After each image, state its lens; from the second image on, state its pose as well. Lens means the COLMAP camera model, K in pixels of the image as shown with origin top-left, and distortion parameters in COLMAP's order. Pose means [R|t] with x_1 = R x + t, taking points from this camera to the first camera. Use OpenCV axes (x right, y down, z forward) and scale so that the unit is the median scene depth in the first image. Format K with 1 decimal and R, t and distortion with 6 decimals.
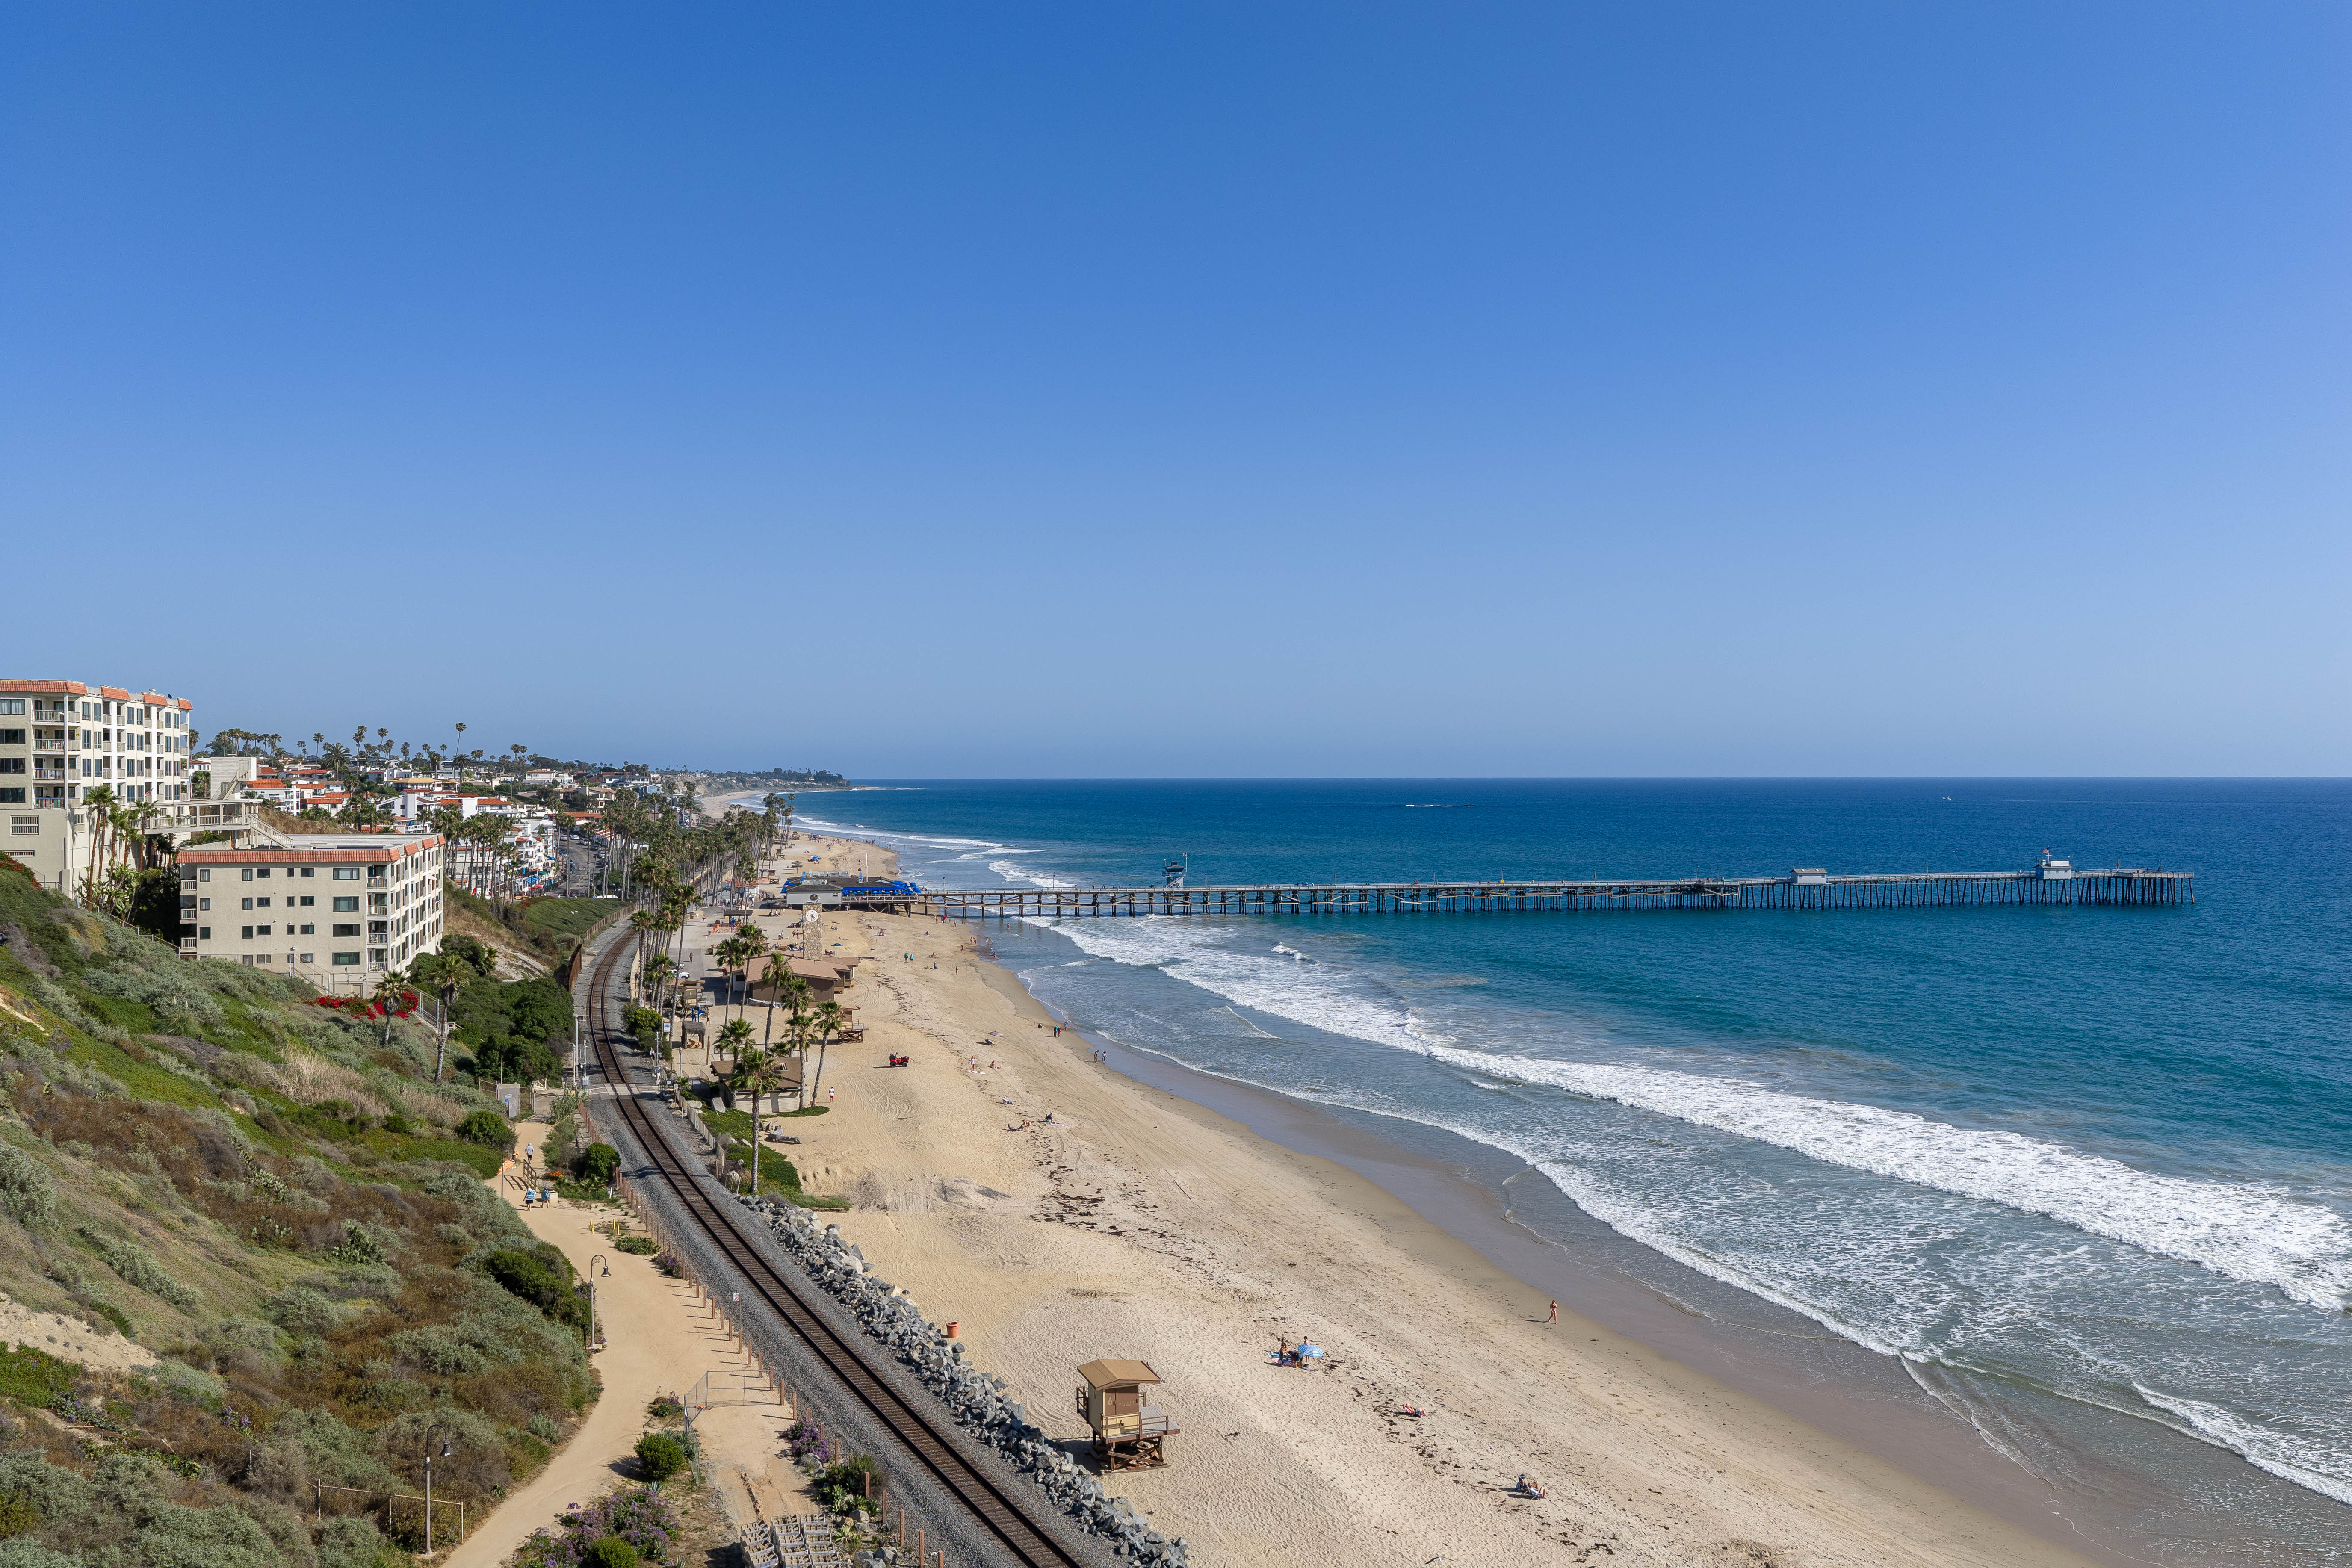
lens RADIAL K [[1870.2, 0, 1175.4], [0, 1870.2, 782.0], [0, 0, 1]] dist [-0.038142, -0.005861]
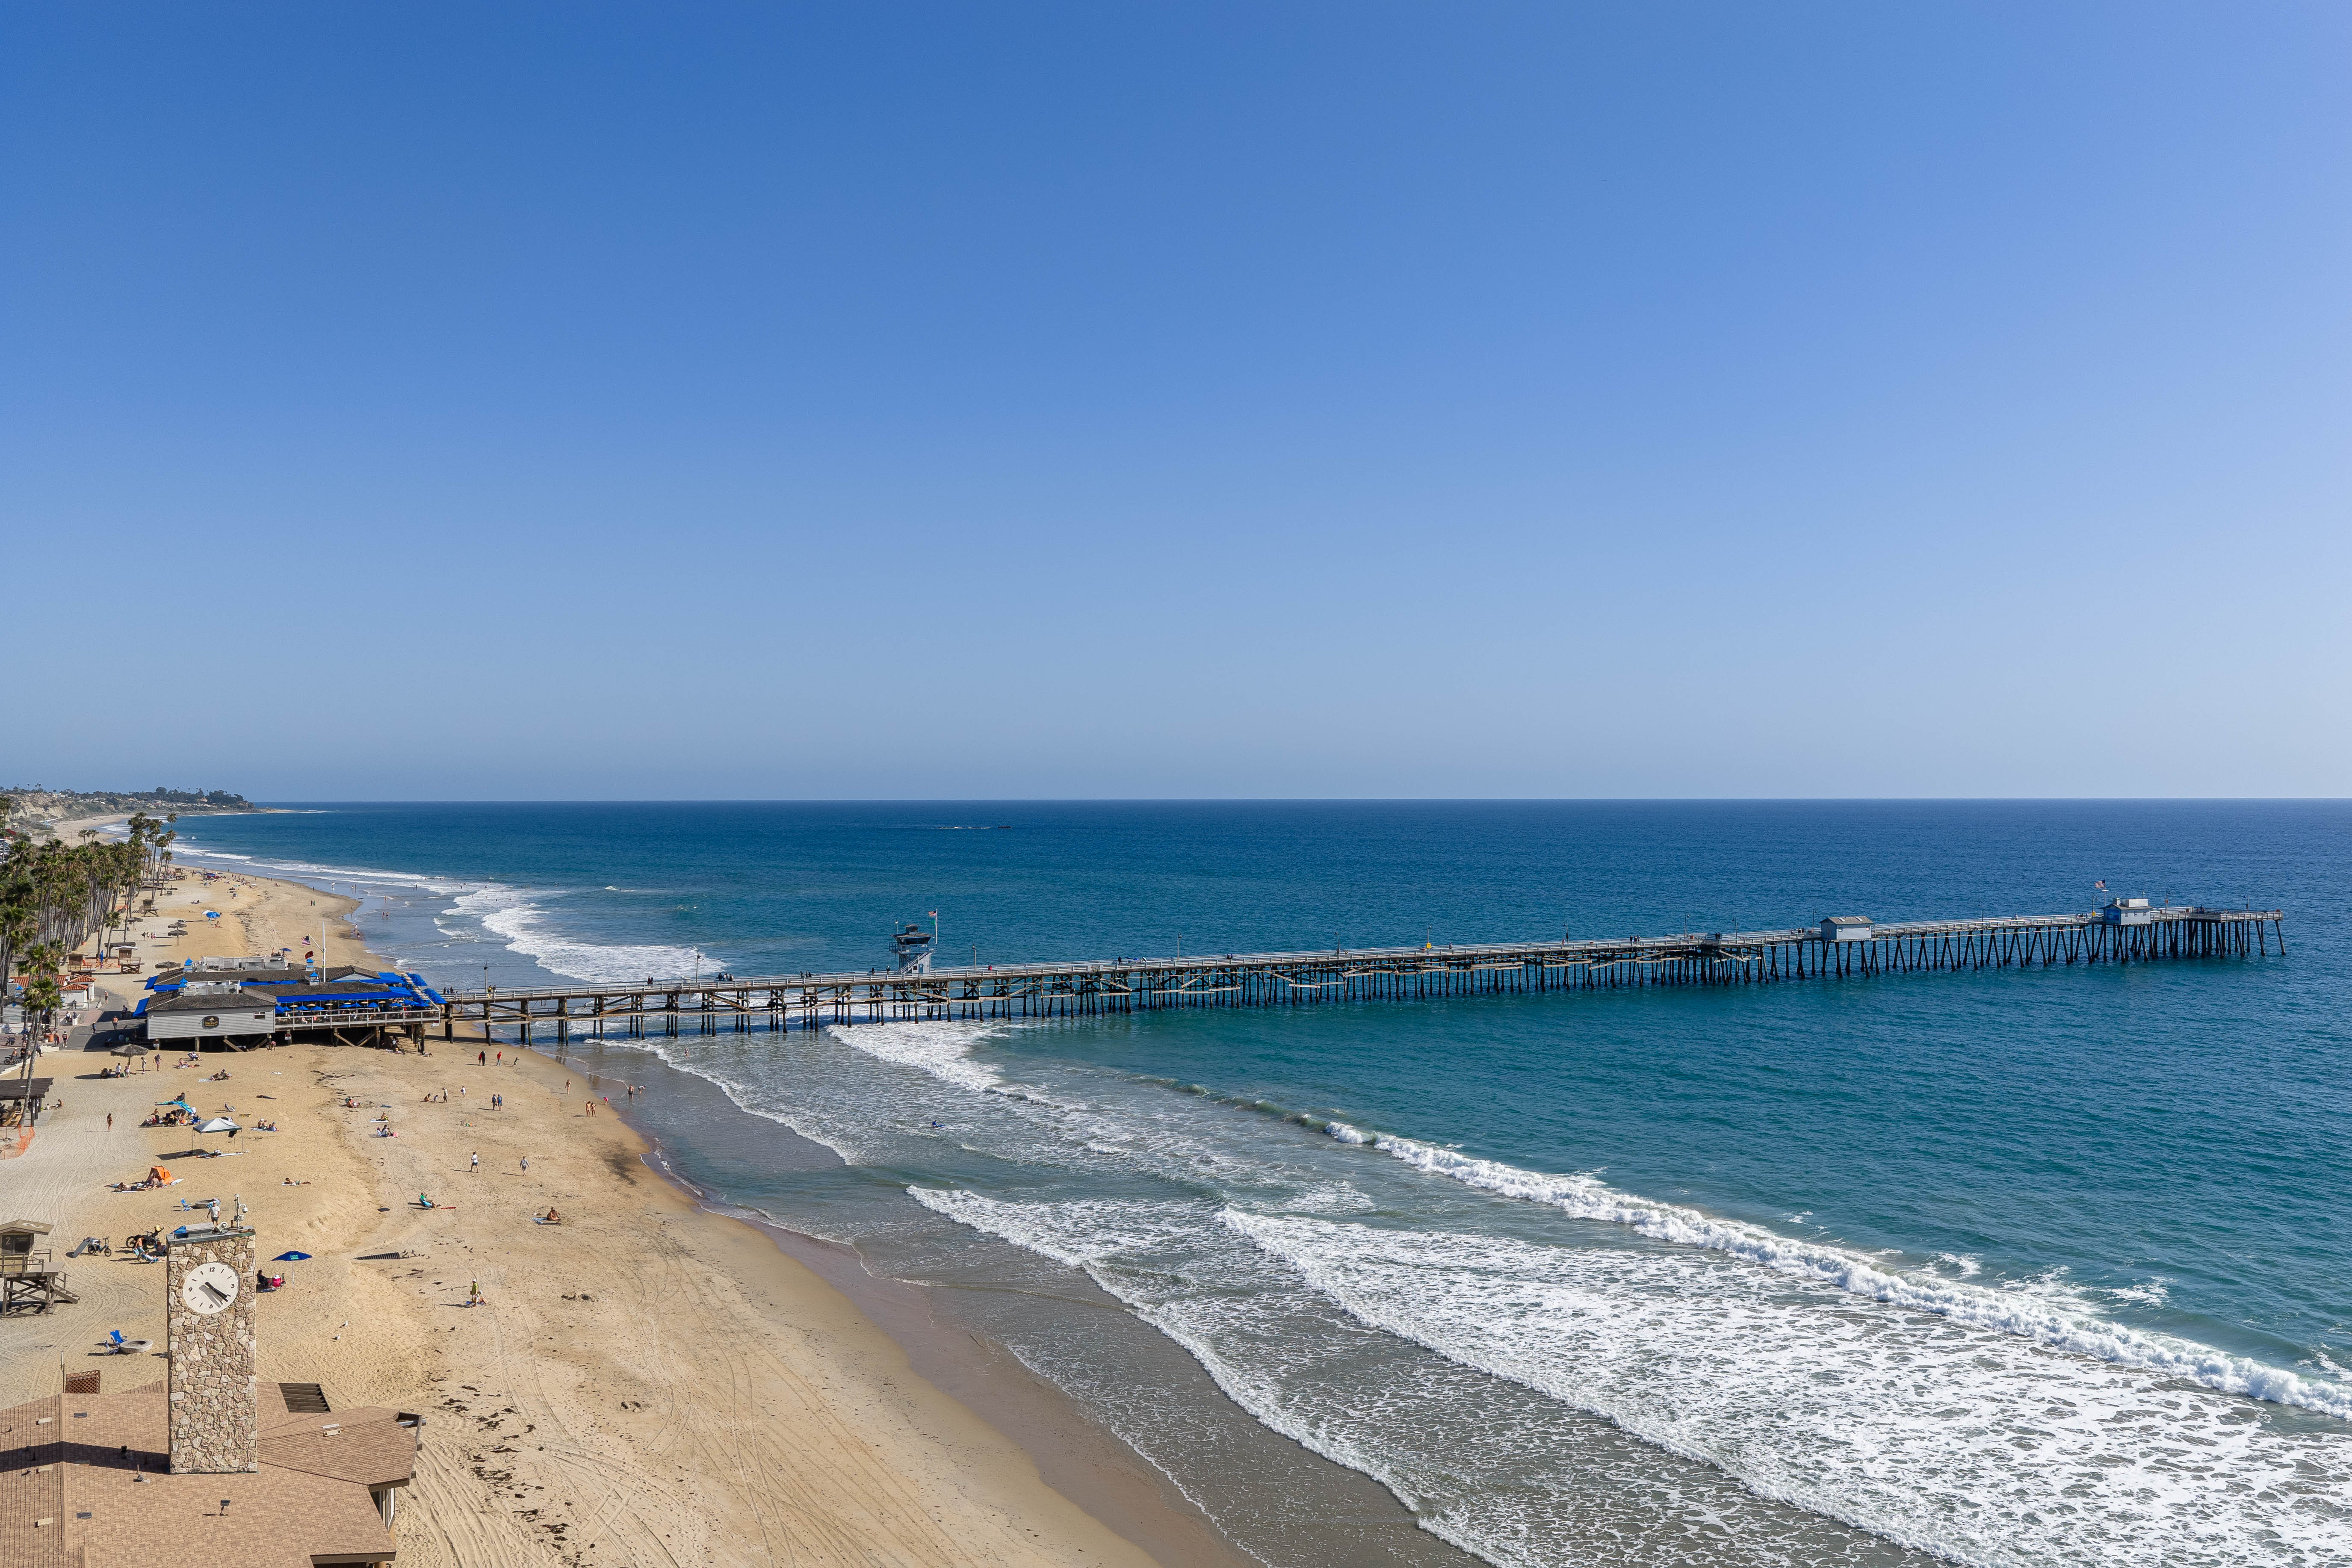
lens RADIAL K [[1870.2, 0, 1177.3], [0, 1870.2, 788.4], [0, 0, 1]] dist [-0.038142, -0.005861]
pose [[0.957696, 0.001529, 0.287779, -0.083384], [0.001151, 0.999958, -0.009143, 0.006290], [-0.287780, 0.009087, 0.957653, 0.425596]]
